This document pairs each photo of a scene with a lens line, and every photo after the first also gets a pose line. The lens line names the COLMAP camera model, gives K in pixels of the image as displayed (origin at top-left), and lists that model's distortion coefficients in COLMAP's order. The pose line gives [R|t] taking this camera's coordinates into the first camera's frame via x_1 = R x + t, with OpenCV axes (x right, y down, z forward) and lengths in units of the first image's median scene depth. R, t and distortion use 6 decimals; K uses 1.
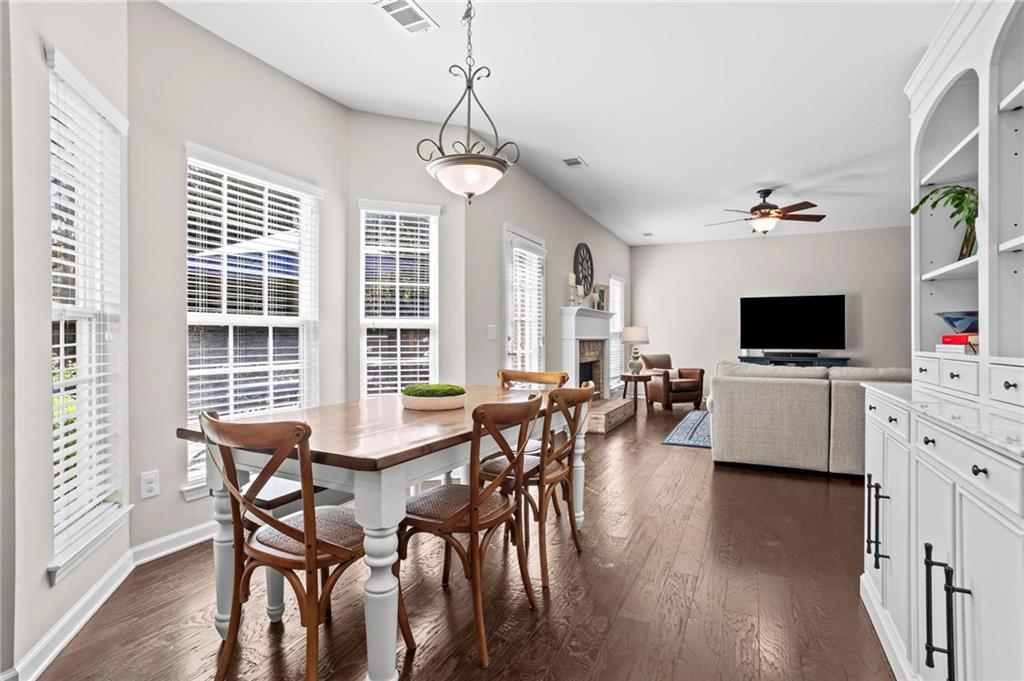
lens RADIAL K [[495.2, 0, 512.0], [0, 495.2, 340.5], [0, 0, 1]] dist [-0.029593, 0.000011]
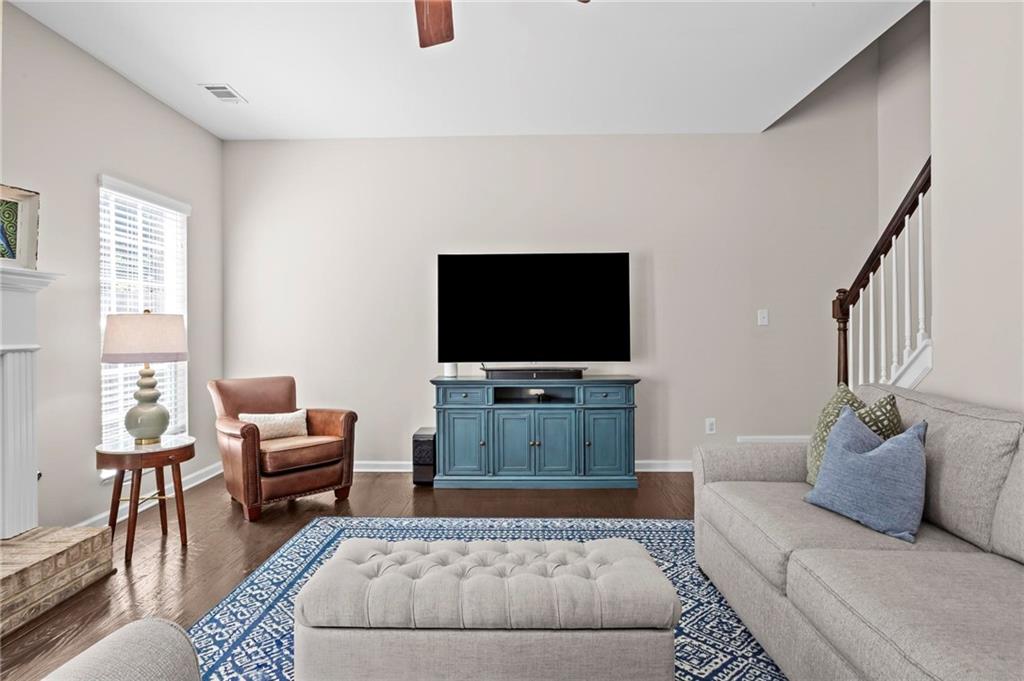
lens RADIAL K [[573.5, 0, 512.0], [0, 573.5, 340.5], [0, 0, 1]] dist [-0.037166, 0.001568]
pose [[0.906302, -0.011911, 0.422464, 0.316059], [0.008167, 0.999910, 0.010671, -0.010470], [-0.422553, -0.006221, 0.906317, 0.505262]]
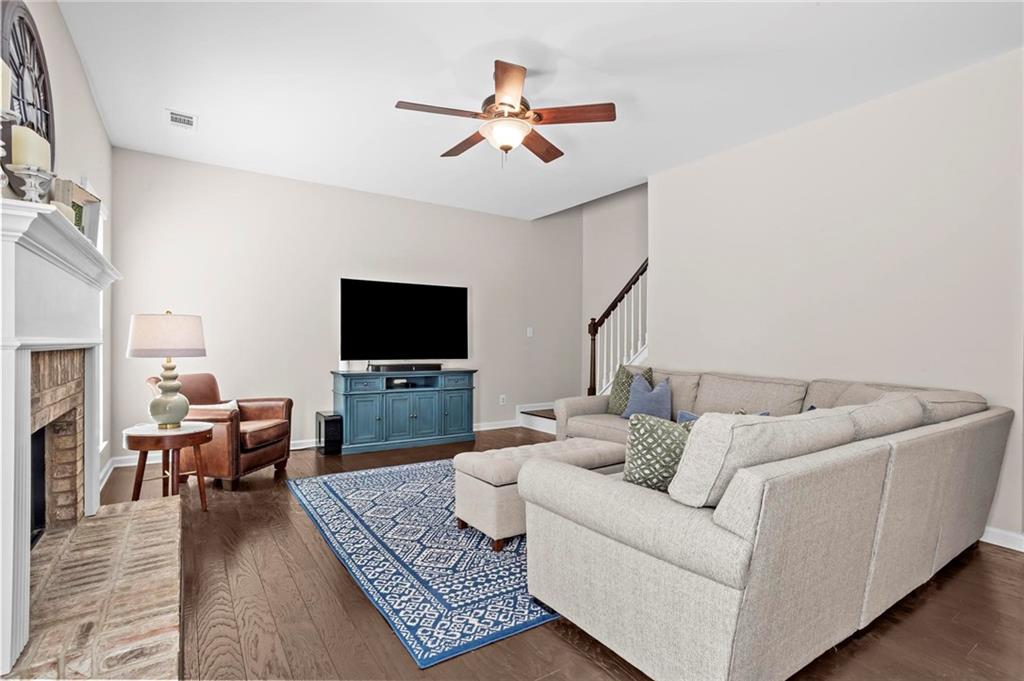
lens RADIAL K [[495.2, 0, 512.0], [0, 495.2, 340.5], [0, 0, 1]] dist [-0.029593, 0.000011]
pose [[0.495026, 0.009773, 0.868823, 0.036586], [-0.003406, 0.999951, -0.009307, -0.003430], [-0.868871, 0.001648, 0.495035, 0.539694]]
